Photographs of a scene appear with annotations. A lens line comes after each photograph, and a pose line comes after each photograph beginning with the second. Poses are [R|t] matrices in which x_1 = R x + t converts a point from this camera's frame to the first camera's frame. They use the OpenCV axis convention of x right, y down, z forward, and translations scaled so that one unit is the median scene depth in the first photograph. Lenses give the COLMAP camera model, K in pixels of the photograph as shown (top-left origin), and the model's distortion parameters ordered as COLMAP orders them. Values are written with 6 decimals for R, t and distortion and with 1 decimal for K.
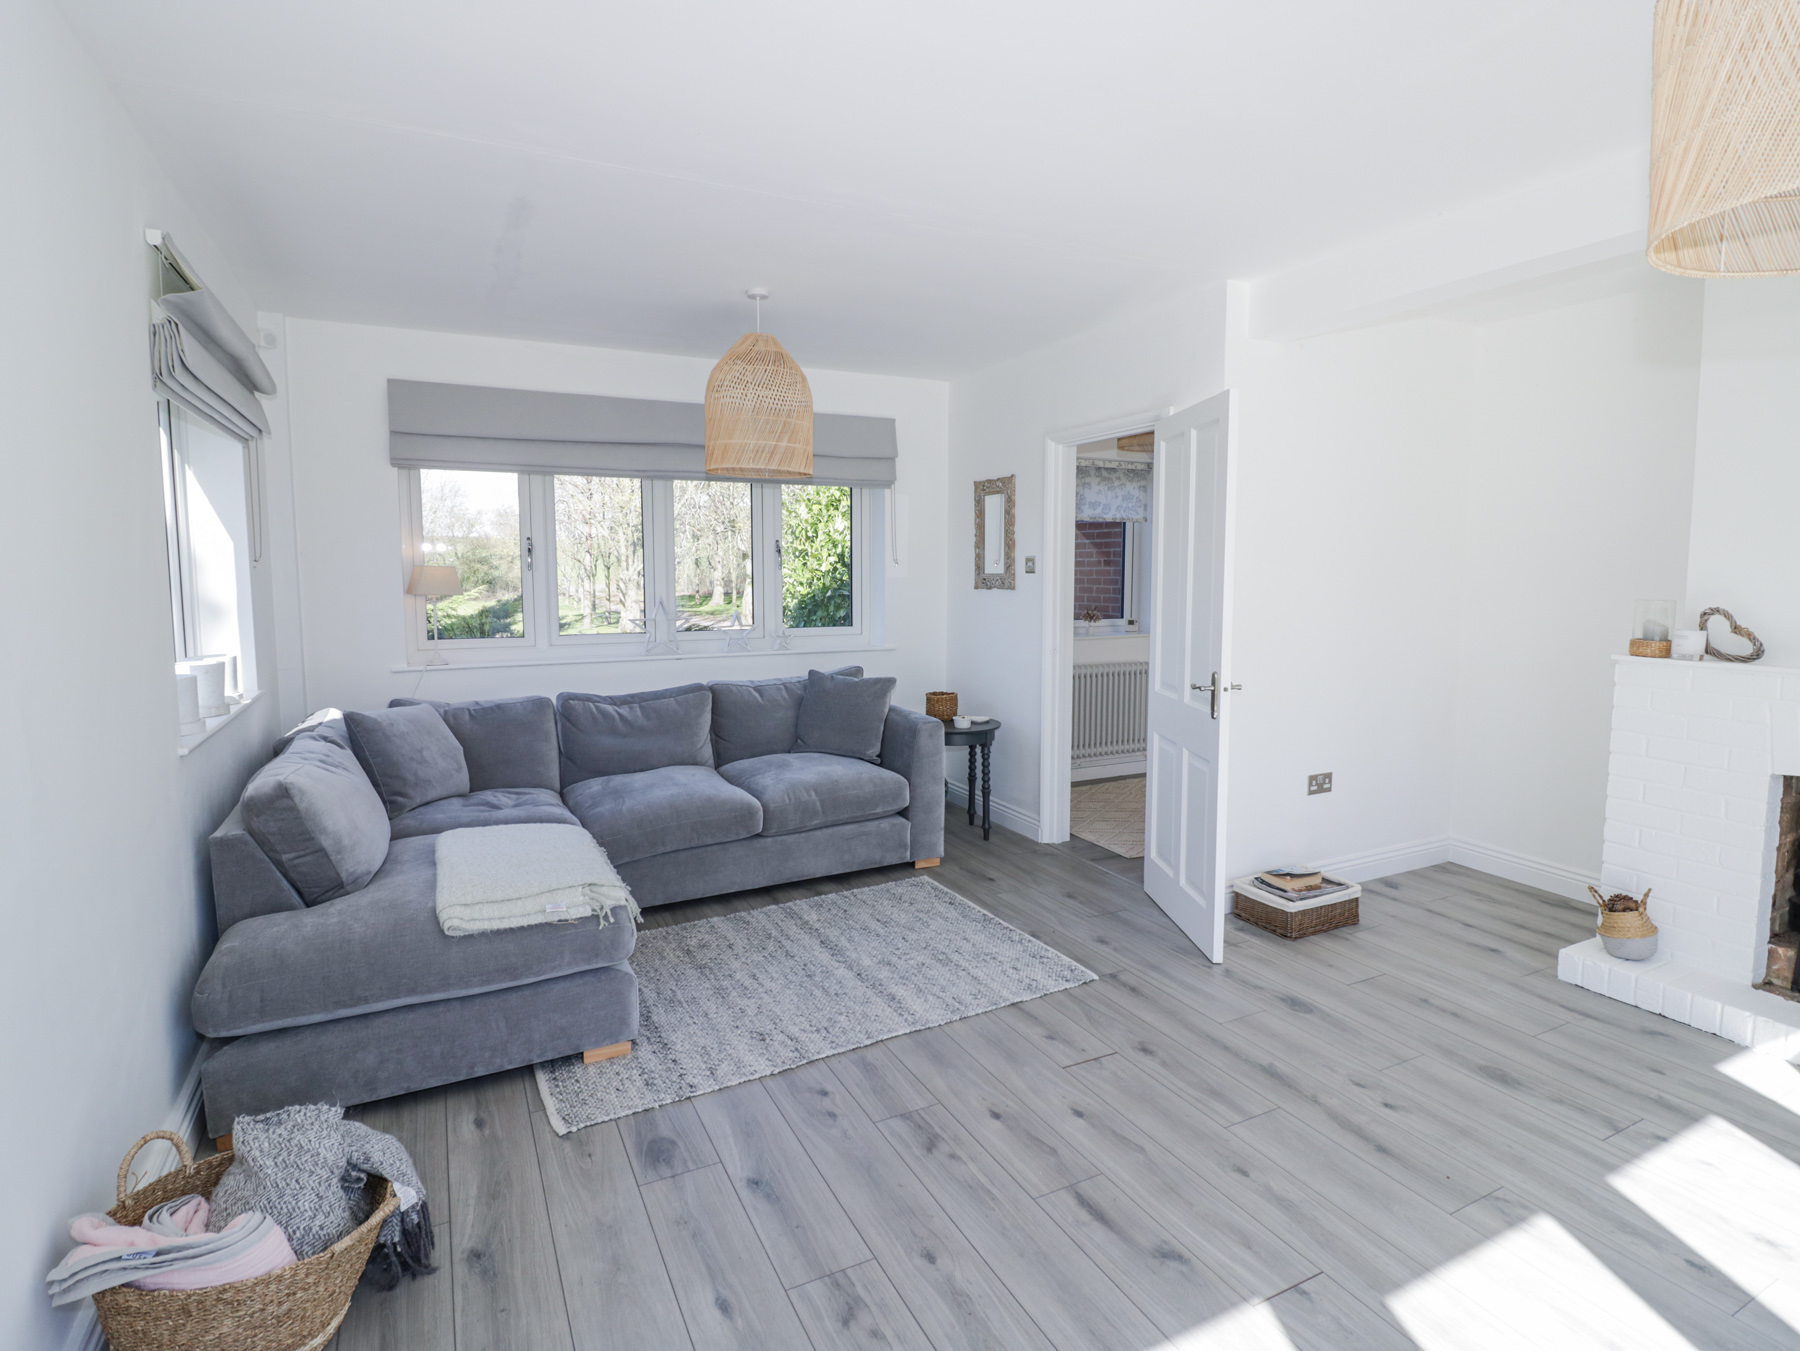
lens RADIAL K [[935.9, 0, 902.7], [0, 935.9, 656.0], [0, 0, 1]] dist [-0.001791, -0.012473]
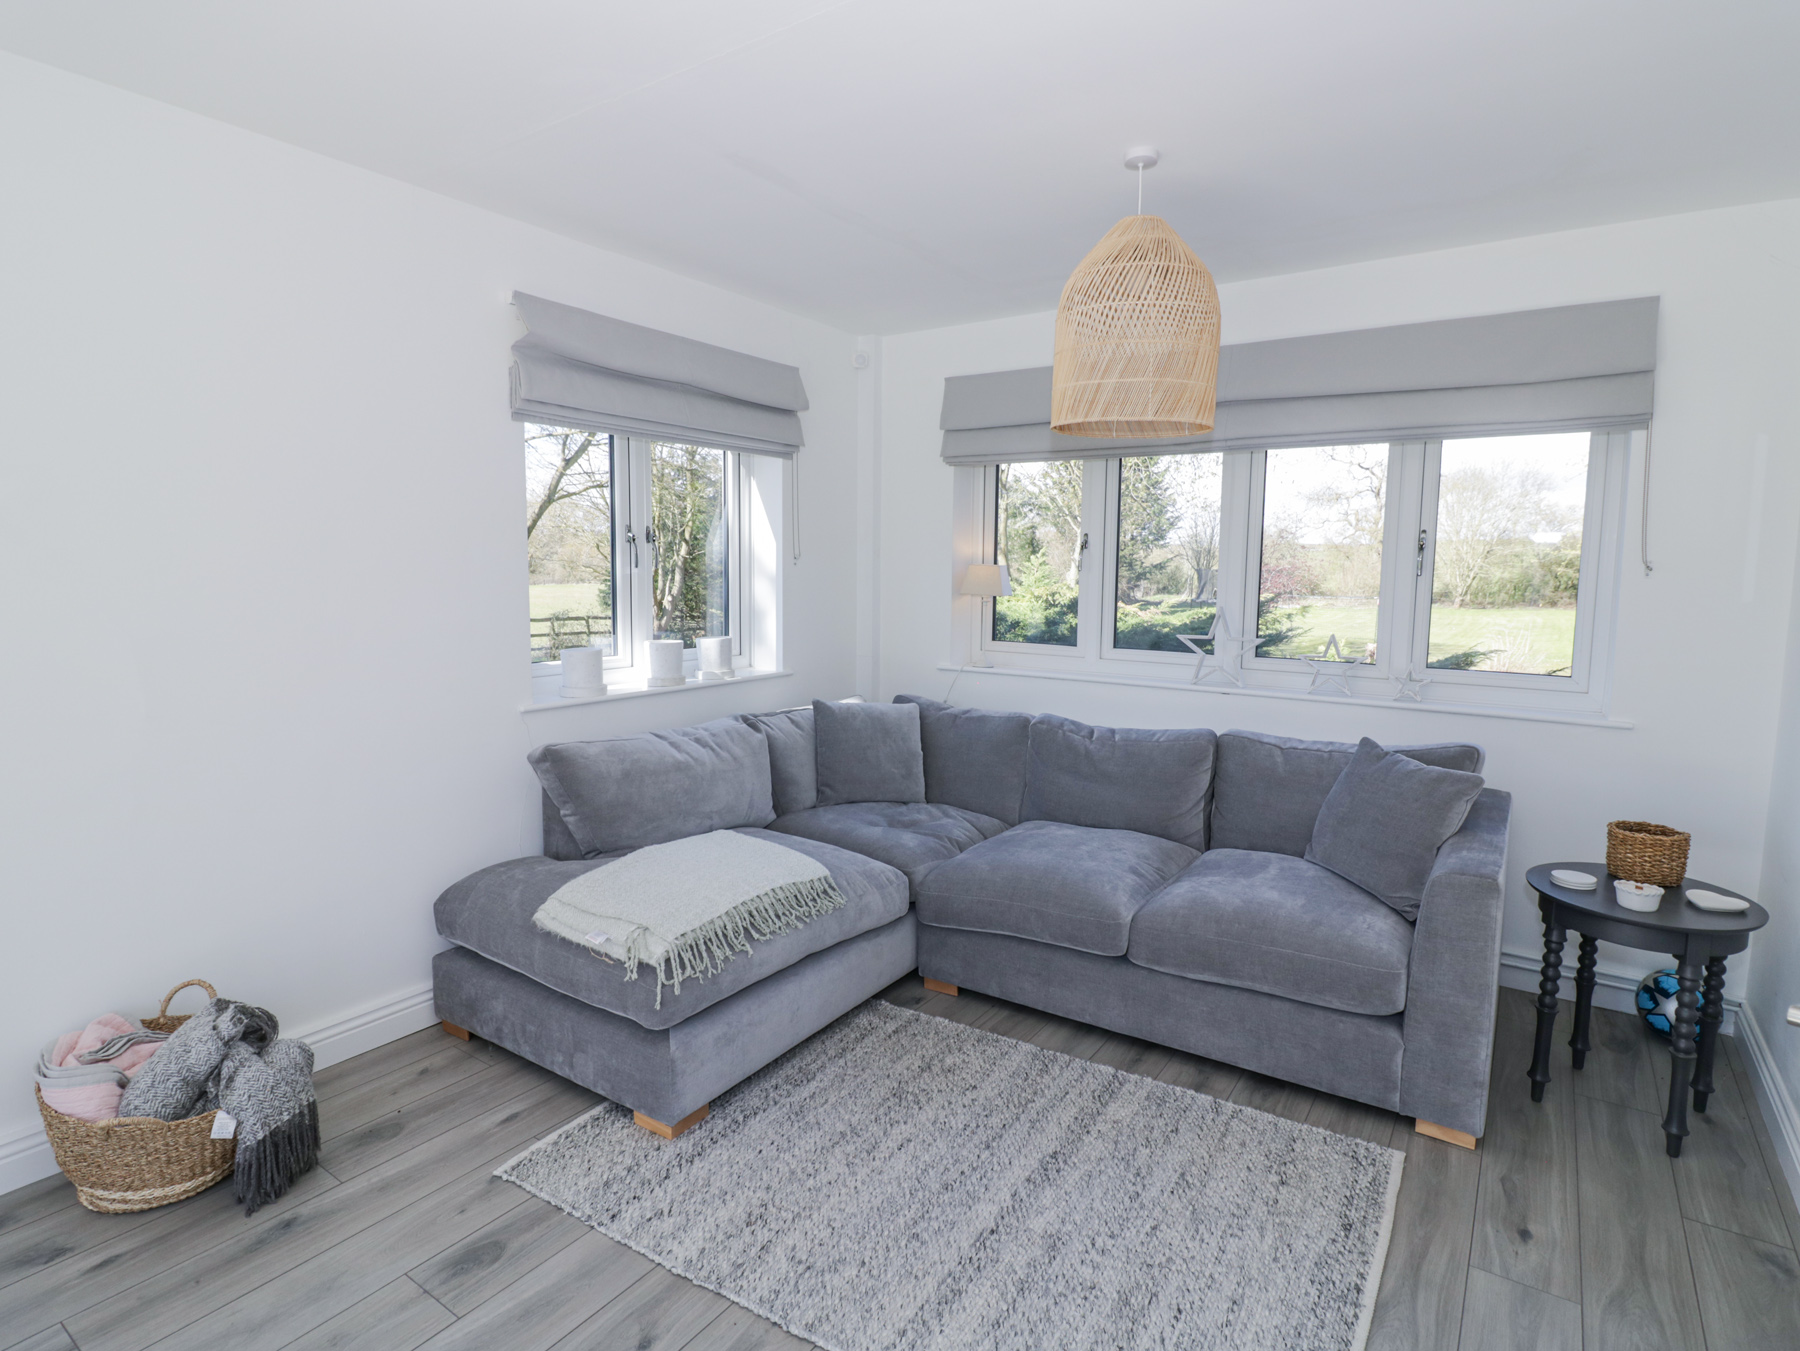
lens RADIAL K [[935.9, 0, 902.7], [0, 935.9, 656.0], [0, 0, 1]] dist [-0.001791, -0.012473]
pose [[0.483039, 0.092799, -0.870667, 0.363563], [-0.094768, 0.994067, 0.053375, -0.054202], [0.870455, 0.056729, 0.488968, 0.536894]]
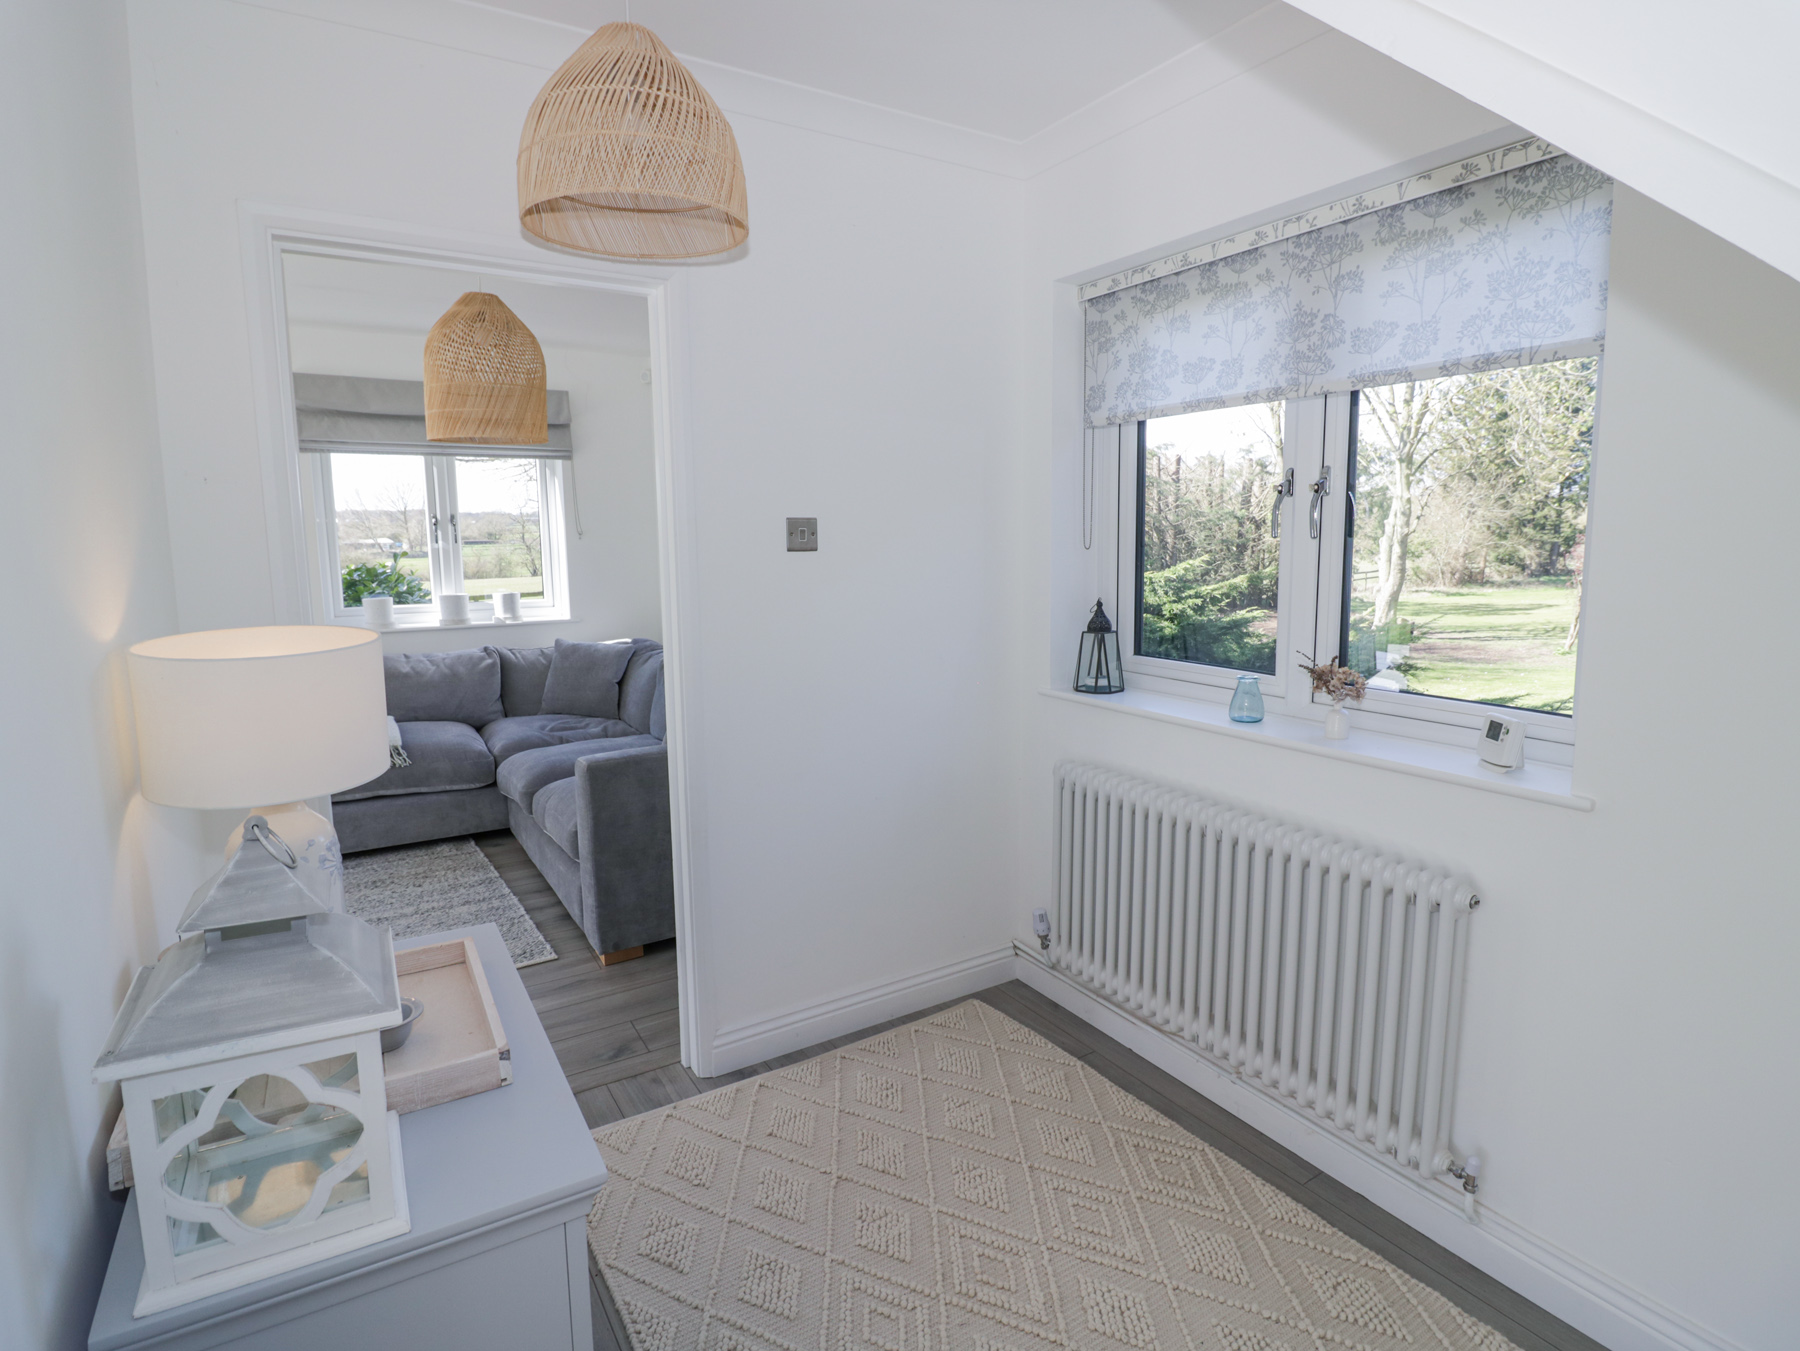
lens RADIAL K [[942.2, 0, 931.5], [0, 942.2, 648.3], [0, 0, 1]] dist [0.000511, -0.012069]
pose [[0.096836, 0.121416, -0.987867, 0.868345], [-0.095460, 0.989089, 0.112209, -0.139188], [0.990712, 0.083436, 0.107370, 1.352404]]
